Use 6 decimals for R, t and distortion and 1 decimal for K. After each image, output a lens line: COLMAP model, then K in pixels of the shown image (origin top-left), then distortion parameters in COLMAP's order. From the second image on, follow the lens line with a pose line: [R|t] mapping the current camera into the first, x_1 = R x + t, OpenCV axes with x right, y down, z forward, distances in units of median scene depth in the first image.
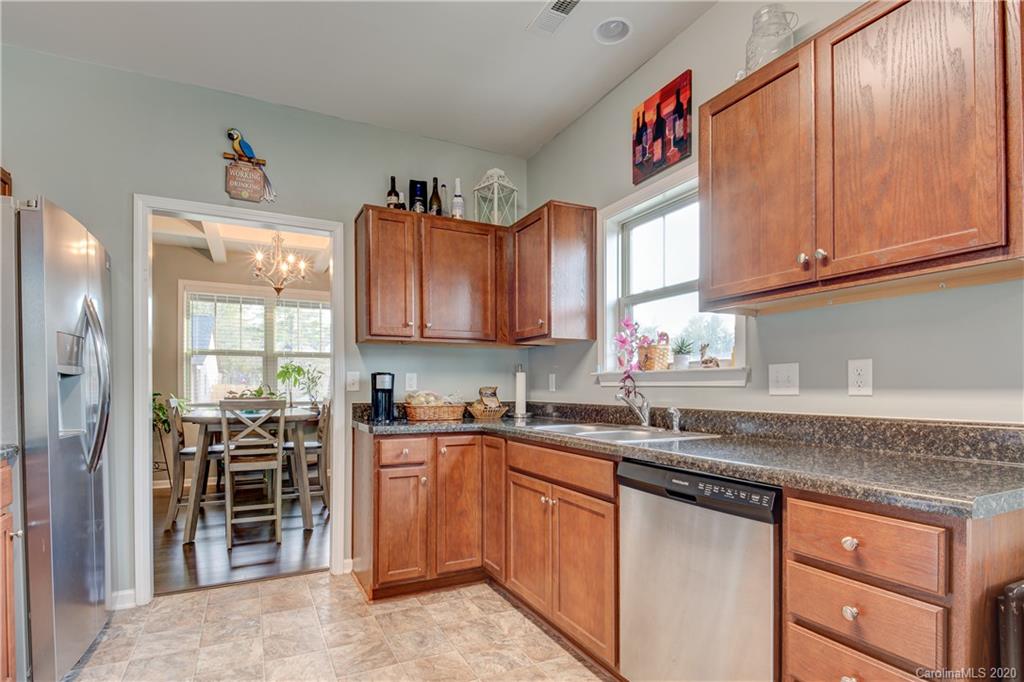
lens RADIAL K [[509.6, 0, 511.5], [0, 509.6, 394.2], [0, 0, 1]] dist [-0.000093, -0.000063]
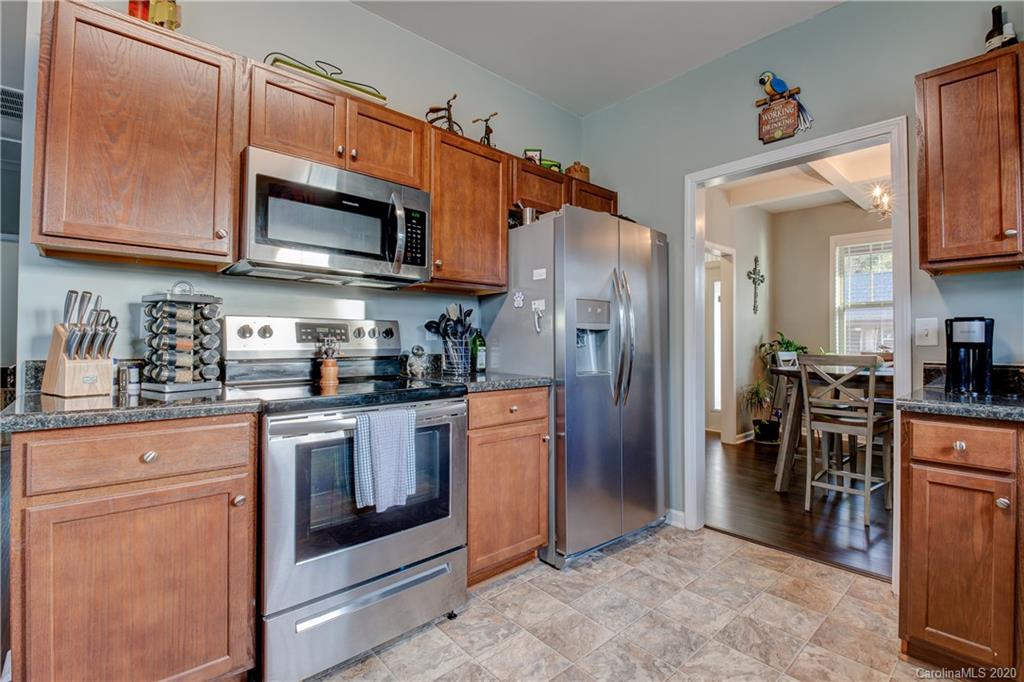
lens RADIAL K [[459.4, 0, 512.0], [0, 459.4, 341.0], [0, 0, 1]] dist [-0.024783, -0.000679]
pose [[0.253588, 0.000472, -0.967312, 0.156596], [-0.015295, 0.999877, -0.003522, -0.002019], [0.967191, 0.015688, 0.253564, 0.320877]]
